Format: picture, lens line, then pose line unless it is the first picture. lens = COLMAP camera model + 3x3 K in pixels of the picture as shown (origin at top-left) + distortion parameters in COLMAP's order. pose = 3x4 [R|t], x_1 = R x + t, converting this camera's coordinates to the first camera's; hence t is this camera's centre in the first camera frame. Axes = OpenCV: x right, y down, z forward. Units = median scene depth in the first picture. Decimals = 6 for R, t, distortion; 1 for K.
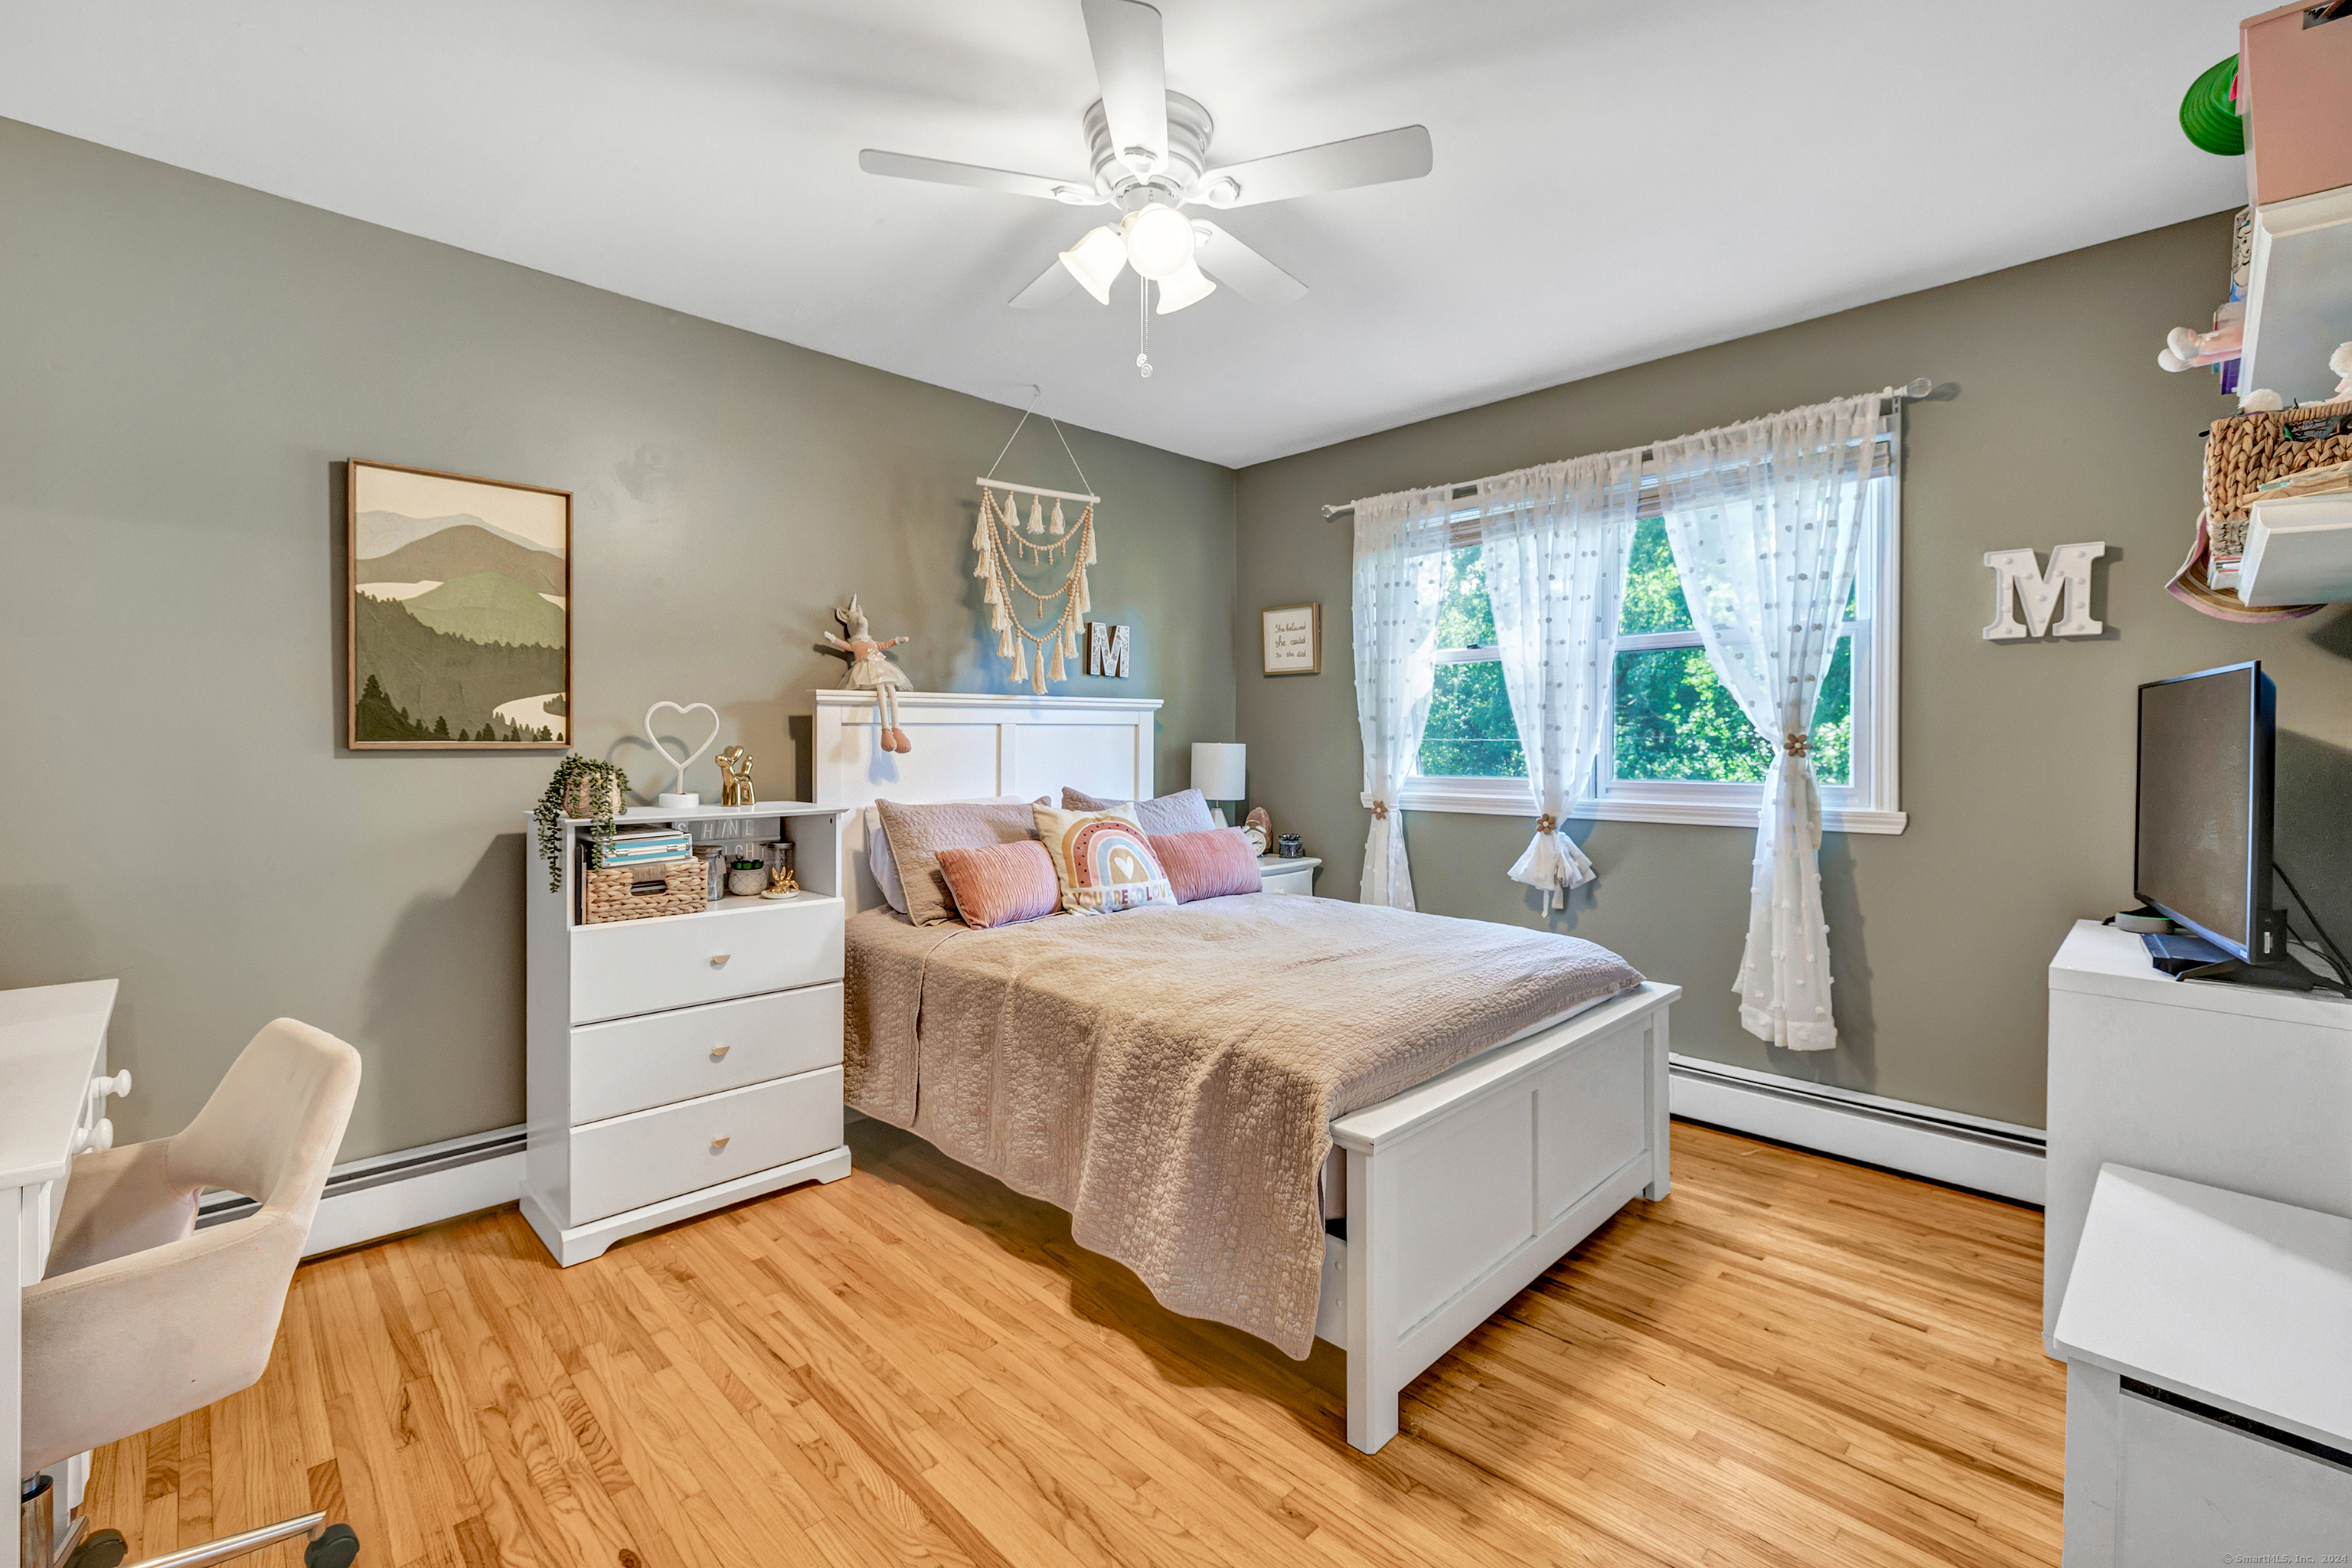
lens RADIAL K [[1007.8, 0, 1168.9], [0, 1007.8, 764.6], [0, 0, 1]] dist [0.000836, 0.000326]
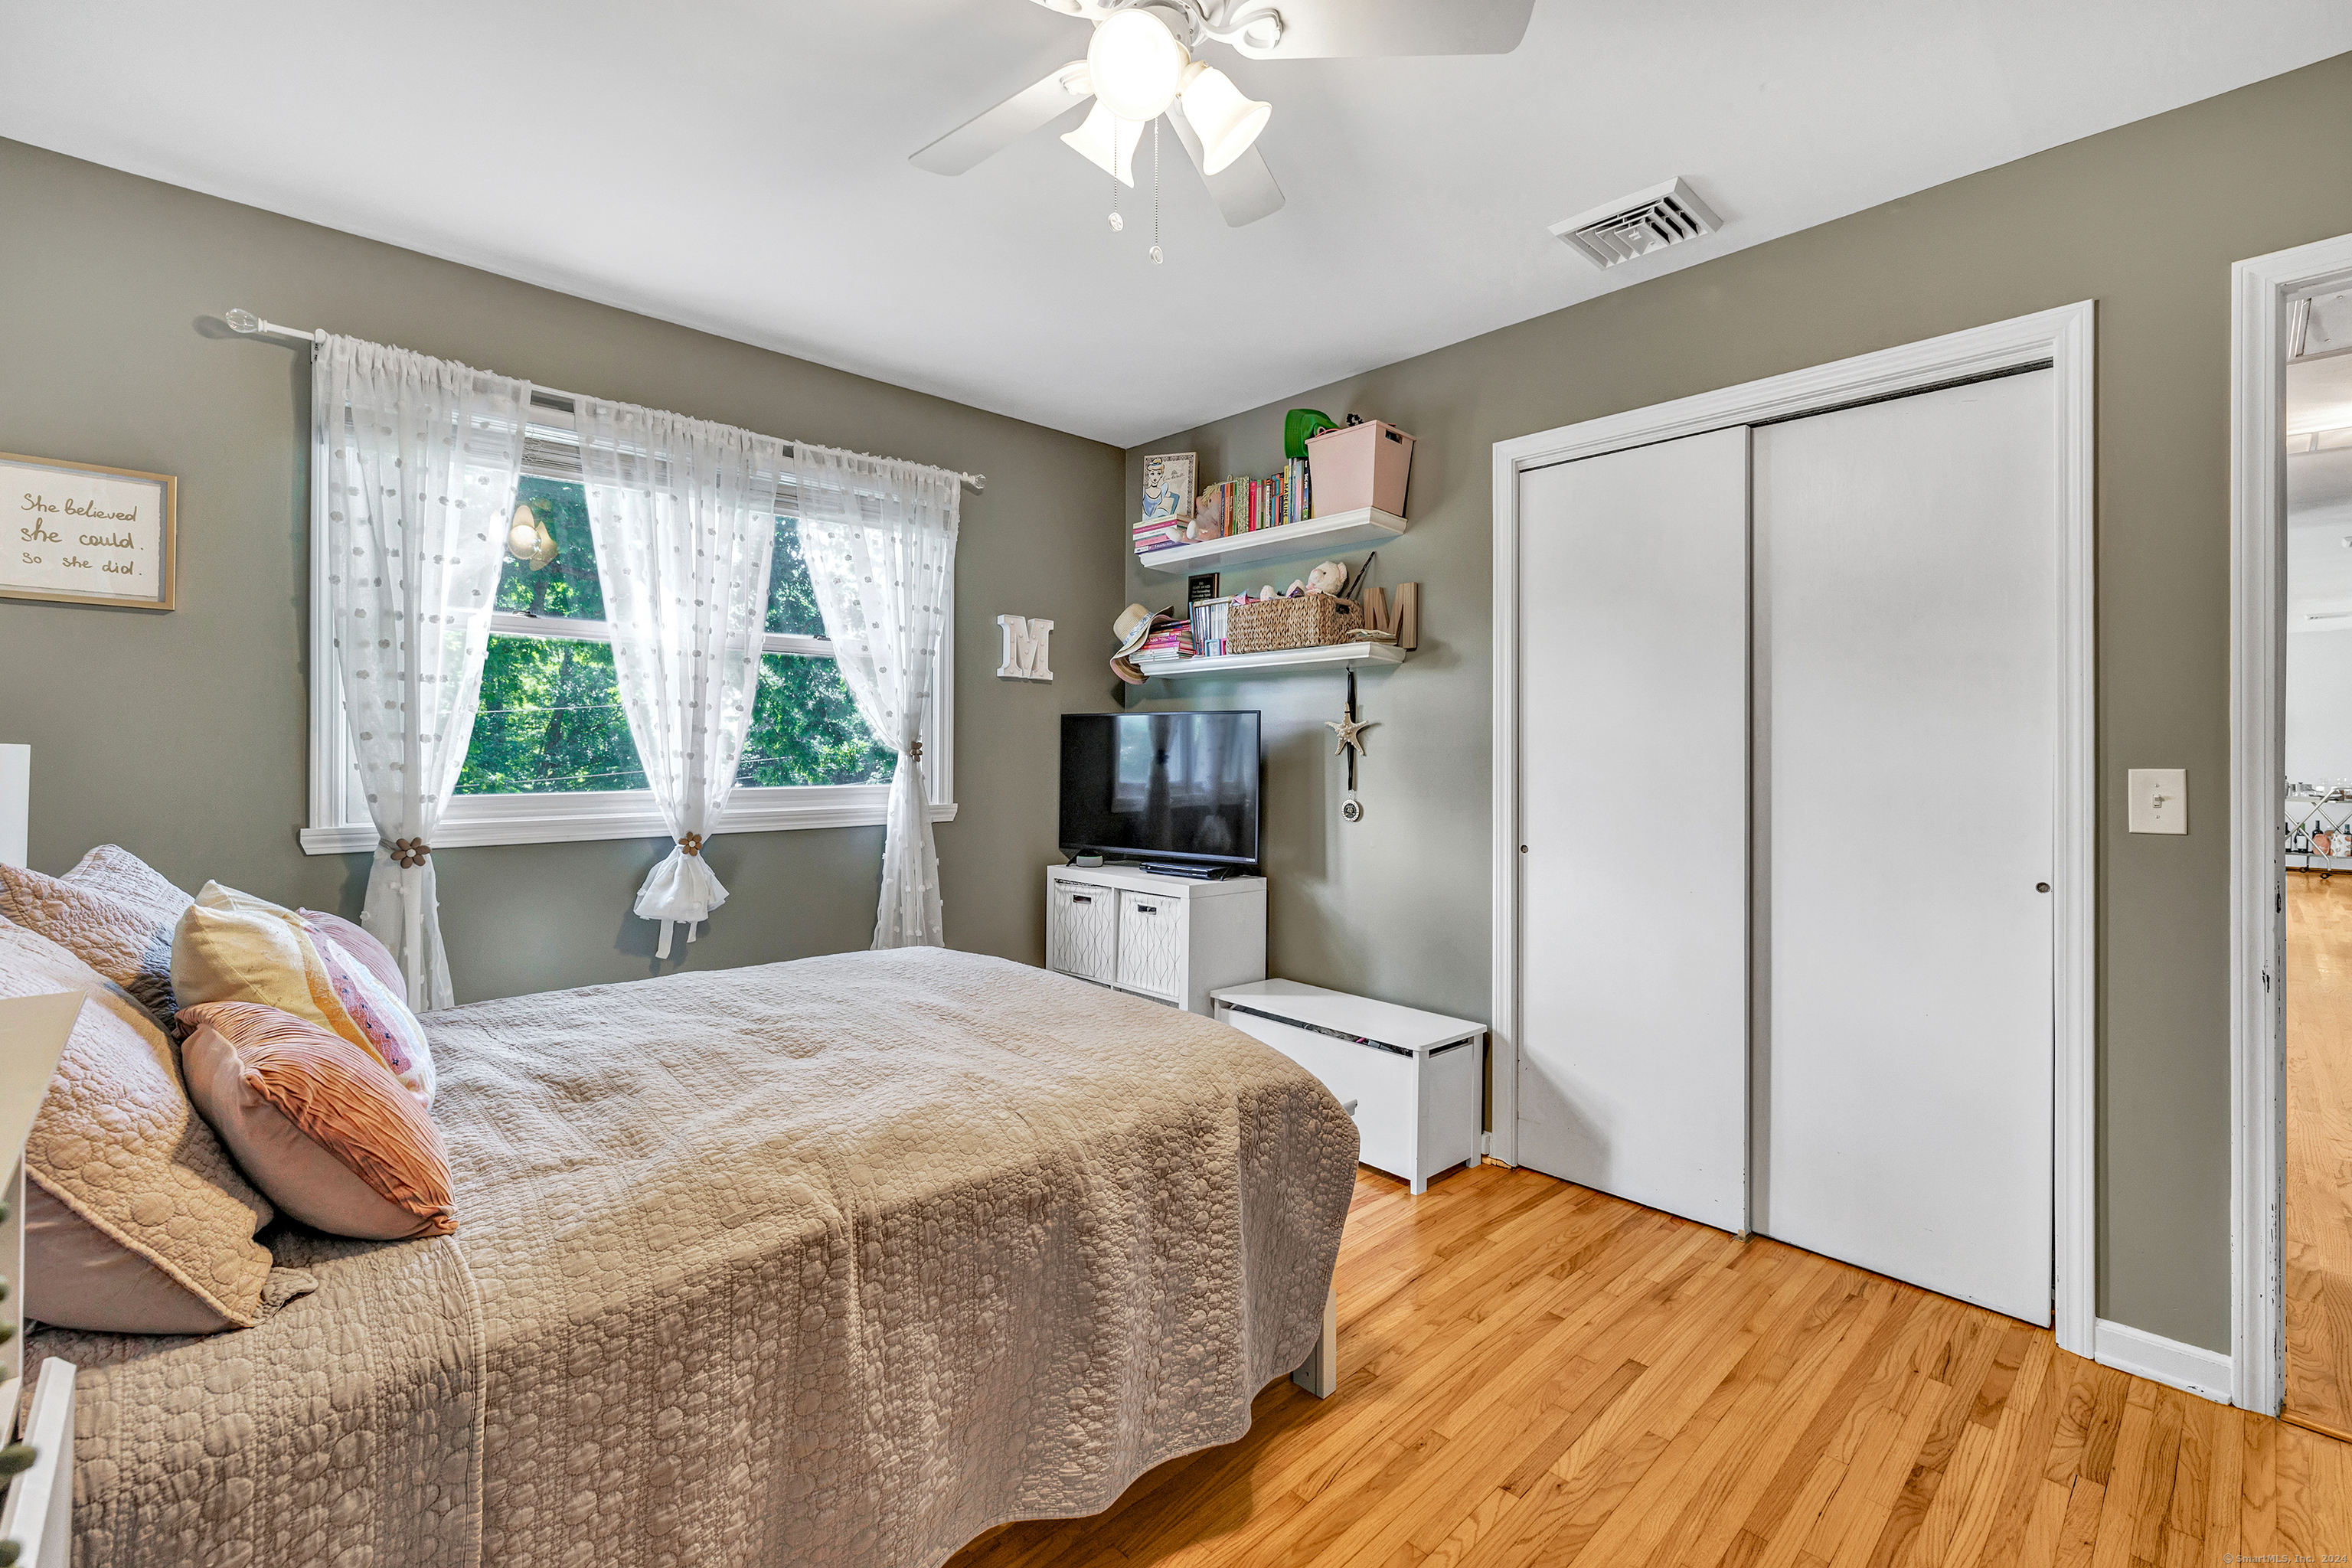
lens RADIAL K [[1007.8, 0, 1168.9], [0, 1007.8, 764.6], [0, 0, 1]] dist [0.000836, 0.000326]
pose [[0.019750, -0.013075, 0.999719, -0.505664], [0.014036, 0.999820, 0.012799, -0.013502], [-0.999706, 0.013779, 0.019930, 0.639488]]
